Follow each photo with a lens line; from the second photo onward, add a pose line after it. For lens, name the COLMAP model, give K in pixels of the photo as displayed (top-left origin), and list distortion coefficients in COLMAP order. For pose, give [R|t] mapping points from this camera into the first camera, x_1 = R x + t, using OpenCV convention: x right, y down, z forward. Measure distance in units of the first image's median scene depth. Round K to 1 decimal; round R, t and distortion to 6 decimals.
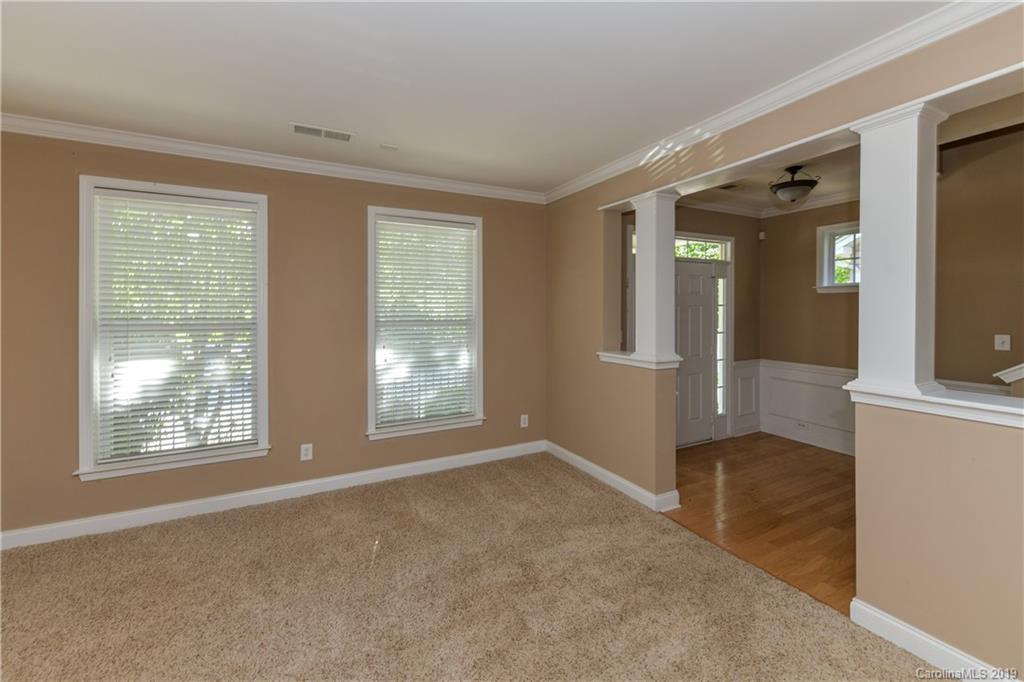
lens RADIAL K [[415.5, 0, 504.4], [0, 415.5, 308.6], [0, 0, 1]] dist [0.010933, -0.003830]
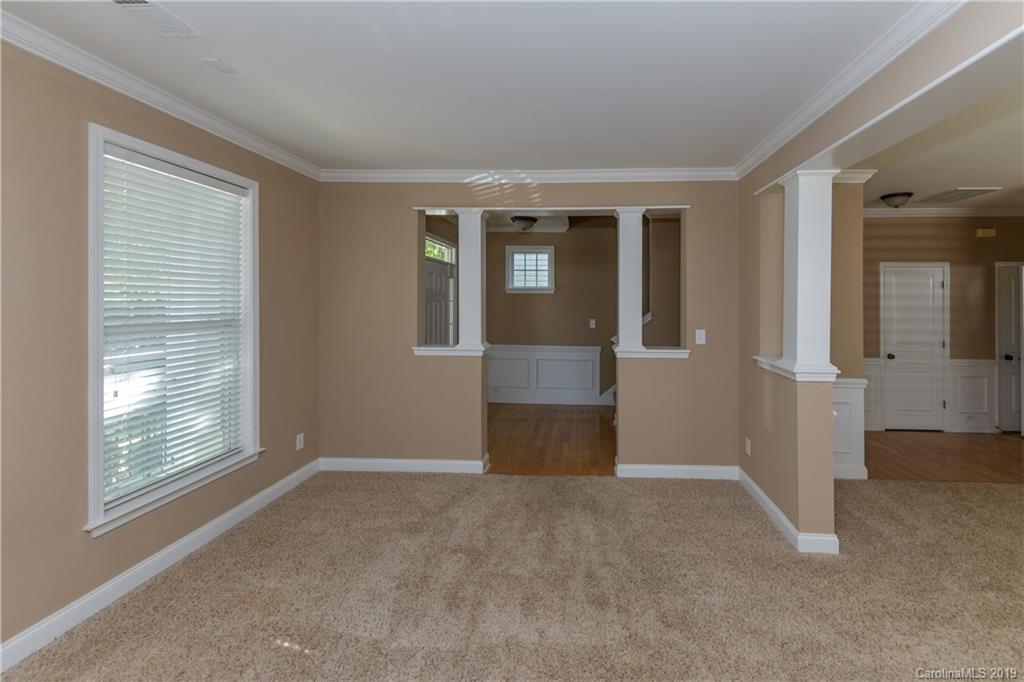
lens RADIAL K [[438.6, 0, 560.8], [0, 438.6, 292.5], [0, 0, 1]] dist [0.006984, -0.001049]
pose [[0.486752, 0.023754, 0.873217, -0.518523], [-0.010381, 0.999717, -0.021409, -0.011154], [-0.873478, 0.001356, 0.486861, 0.144307]]
